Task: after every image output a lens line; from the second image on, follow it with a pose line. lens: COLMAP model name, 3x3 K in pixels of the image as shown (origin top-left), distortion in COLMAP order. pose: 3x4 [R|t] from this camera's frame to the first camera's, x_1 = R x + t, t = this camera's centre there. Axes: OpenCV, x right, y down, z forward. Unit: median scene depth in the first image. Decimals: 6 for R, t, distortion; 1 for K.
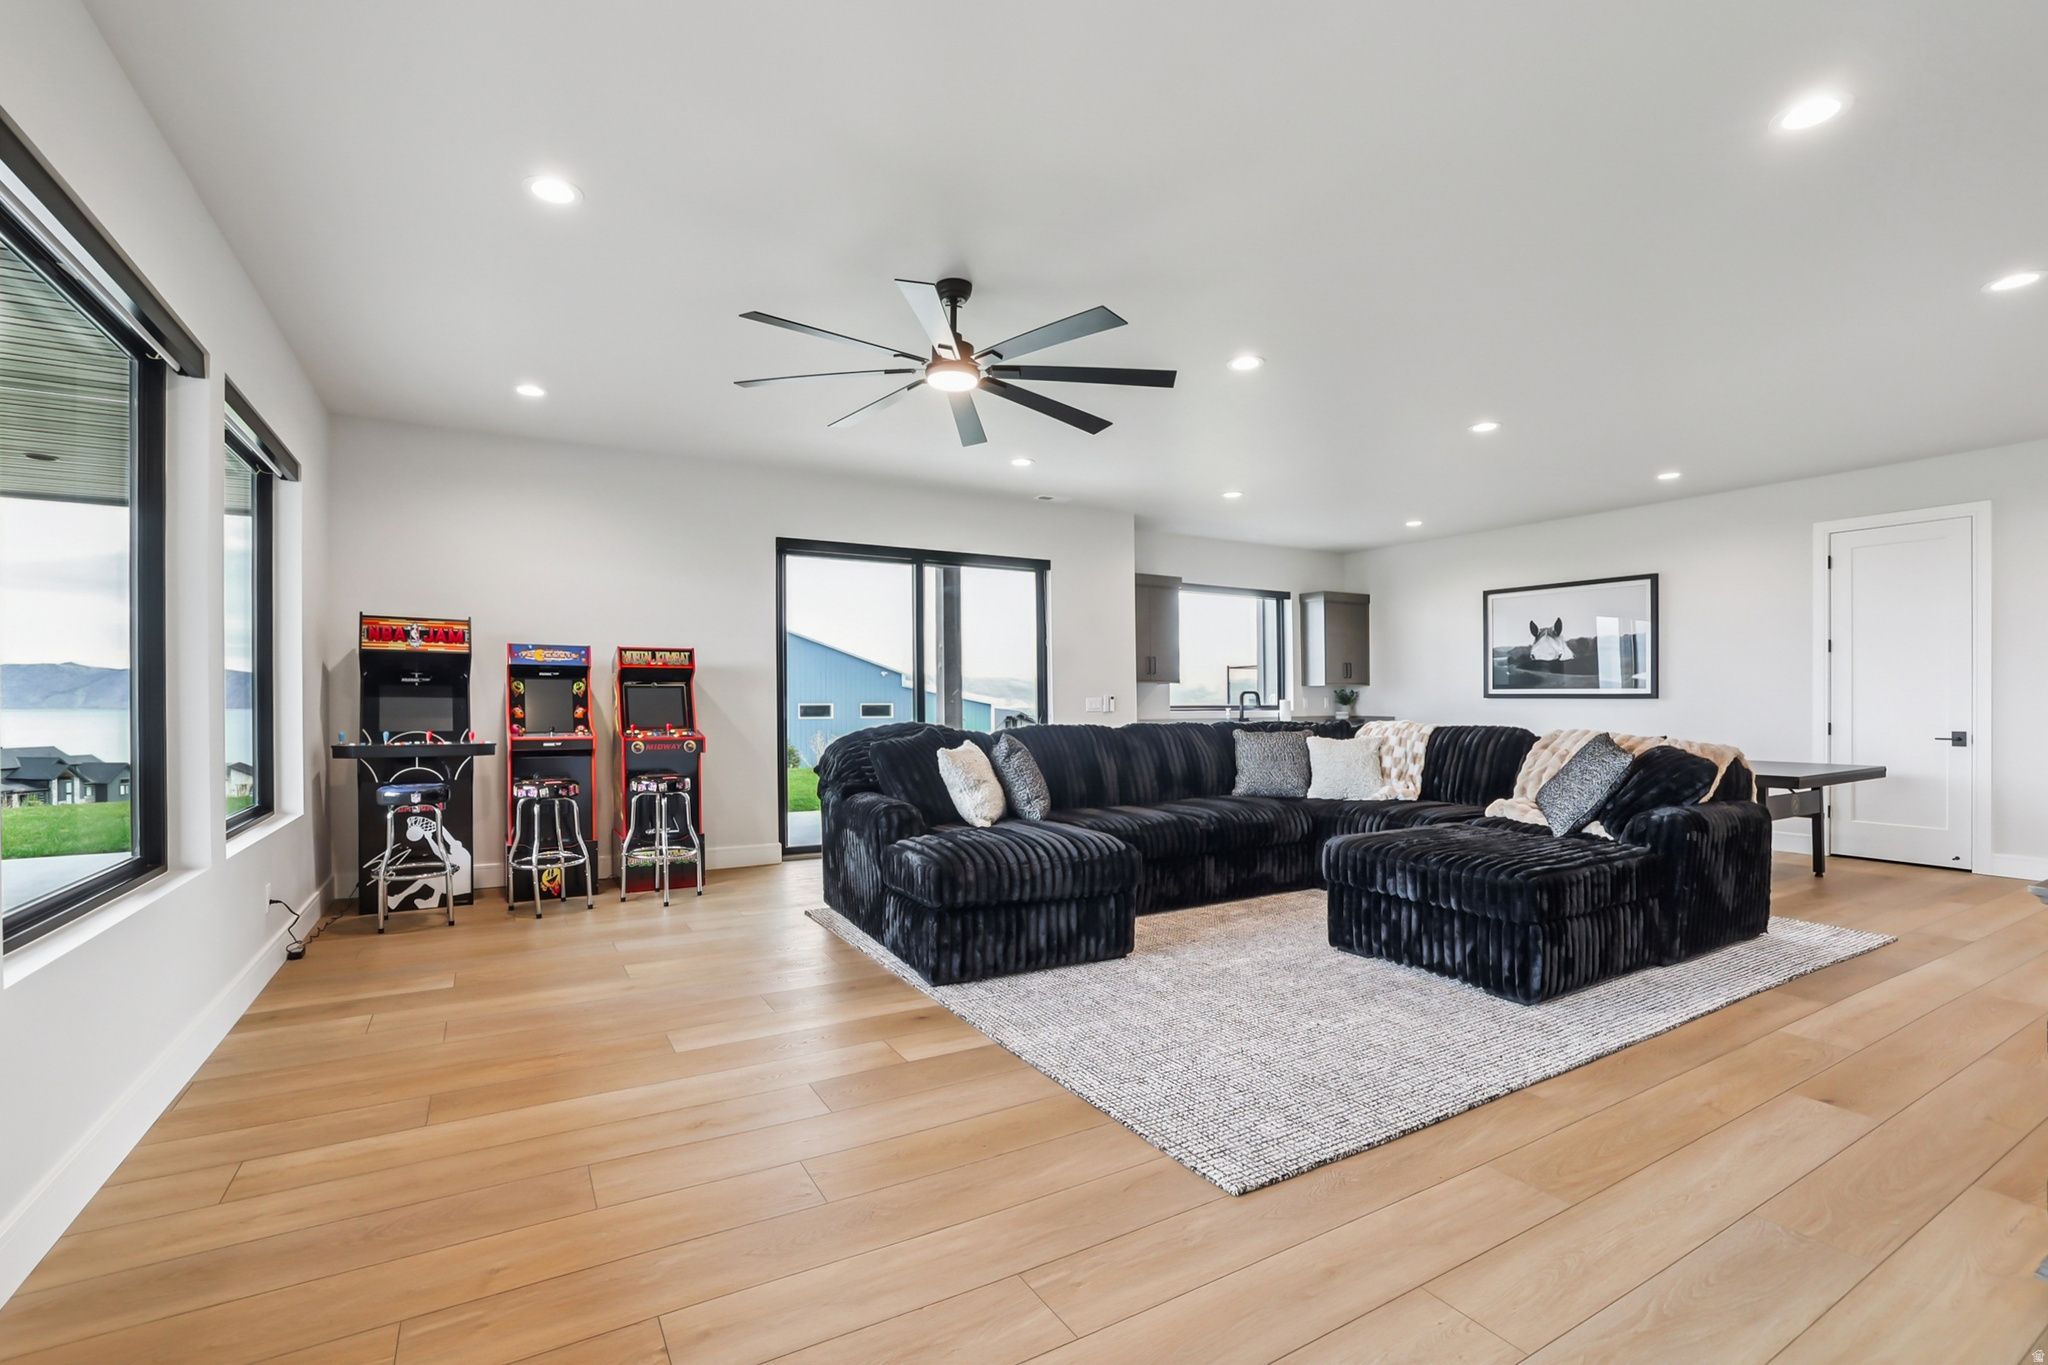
lens RADIAL K [[923.9, 0, 1018.6], [0, 923.9, 710.3], [0, 0, 1]] dist [-0.033365, 0.013354]
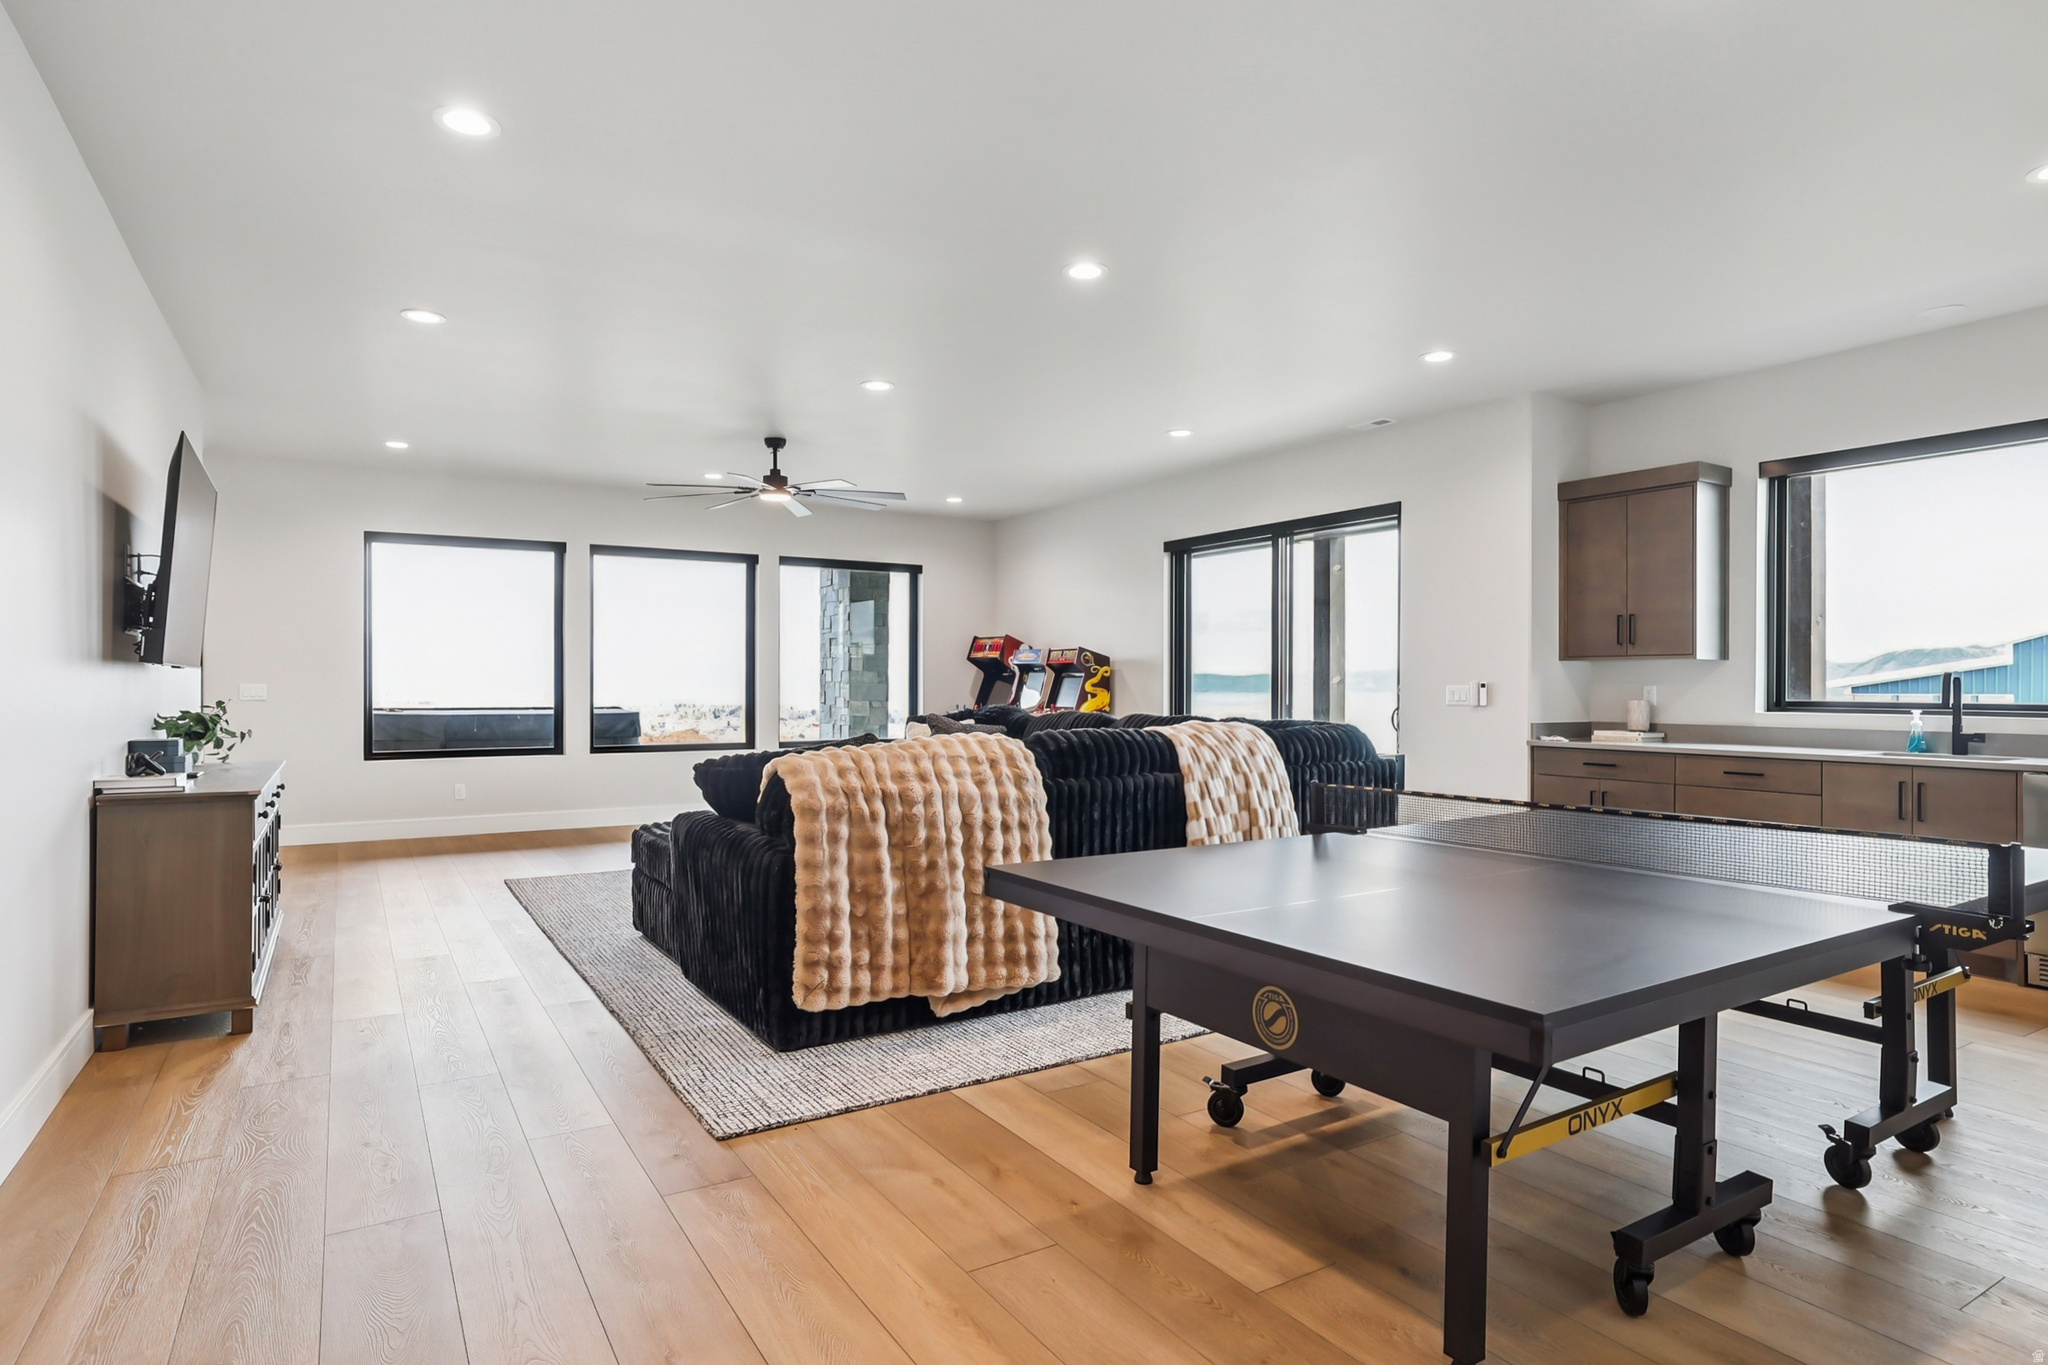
lens RADIAL K [[1107.8, 0, 1024.0], [0, 1107.8, 682.5], [0, 0, 1]] dist [0.002587, 0.000472]
pose [[0.021444, -0.001469, -0.999769, 0.917869], [-0.013537, 0.999907, -0.001760, -0.010065], [0.999678, 0.013572, 0.021422, 0.674669]]
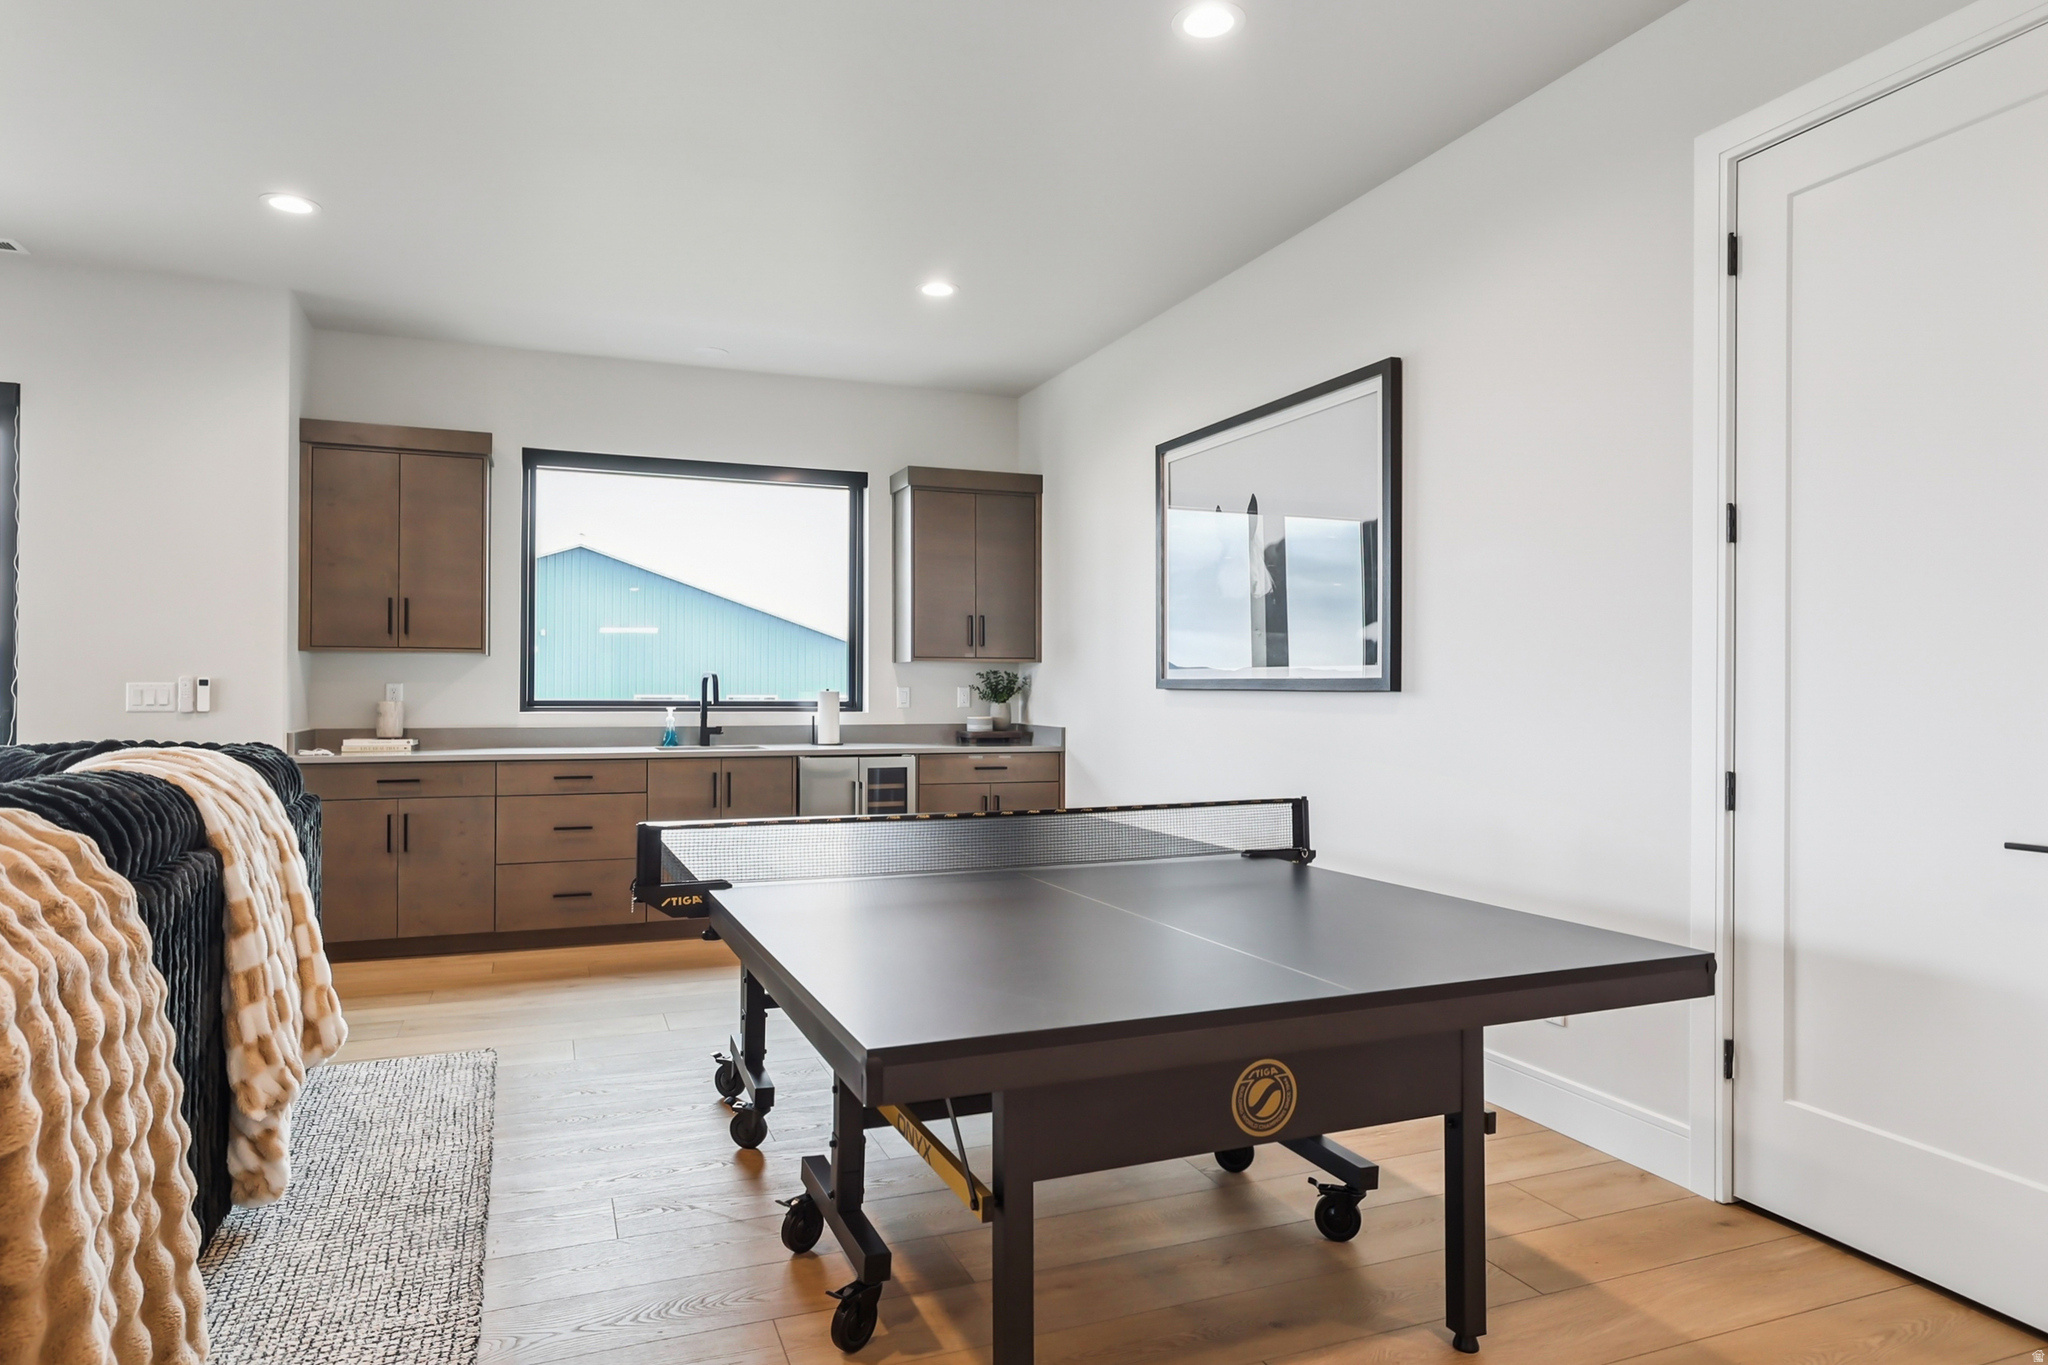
lens RADIAL K [[1193.2, 0, 1032.3], [0, 1193.2, 690.7], [0, 0, 1]] dist [-0.021447, 0.000104]
pose [[0.989512, 0.006576, -0.144299, 0.616101], [-0.008067, 0.999920, -0.009748, -0.007095], [0.144223, 0.010810, 0.989486, 0.490226]]
